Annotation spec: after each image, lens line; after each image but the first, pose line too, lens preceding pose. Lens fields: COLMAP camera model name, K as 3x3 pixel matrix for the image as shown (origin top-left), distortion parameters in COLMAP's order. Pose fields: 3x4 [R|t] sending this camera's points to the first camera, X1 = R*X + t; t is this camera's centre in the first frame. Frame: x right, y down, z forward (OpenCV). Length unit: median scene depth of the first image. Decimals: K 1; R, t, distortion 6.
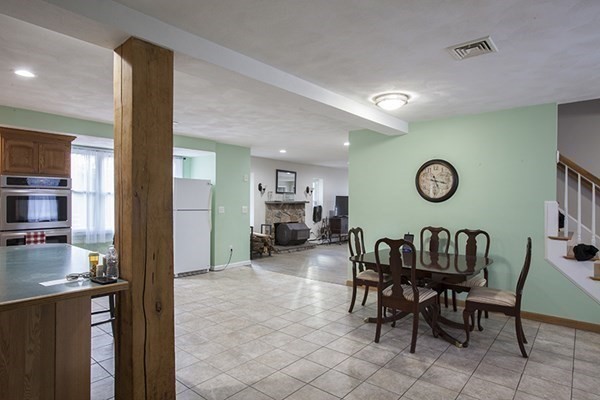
lens RADIAL K [[345.5, 0, 300.6], [0, 345.5, 200.7], [0, 0, 1]] dist [-0.019715, 0.000875]
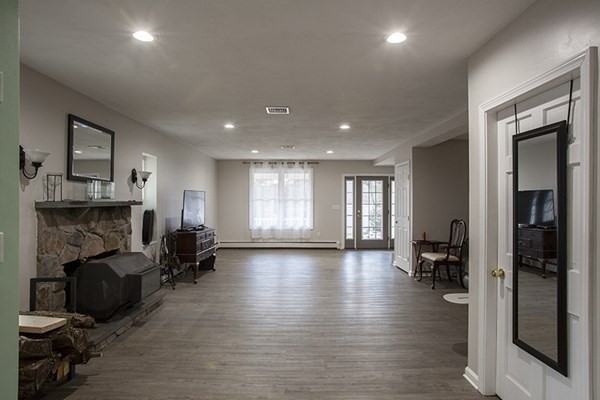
lens RADIAL K [[345.5, 0, 299.2], [0, 345.5, 200.5], [0, 0, 1]] dist [-0.019715, 0.000875]
pose [[0.761268, -0.005832, 0.648411, -0.122033], [0.001380, 0.999972, 0.007373, -0.001790], [-0.648435, -0.004718, 0.761255, 0.584523]]
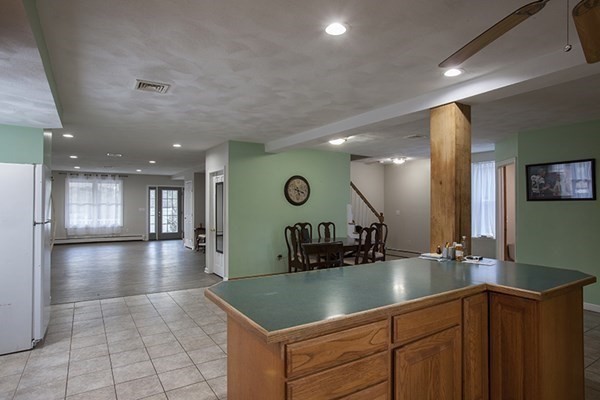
lens RADIAL K [[345.5, 0, 299.2], [0, 345.5, 199.5], [0, 0, 1]] dist [-0.019715, 0.000875]
pose [[0.299164, 0.008994, 0.954159, -0.497248], [-0.002244, 0.999959, -0.008722, -0.004037], [-0.954199, 0.000468, 0.299172, 0.283588]]
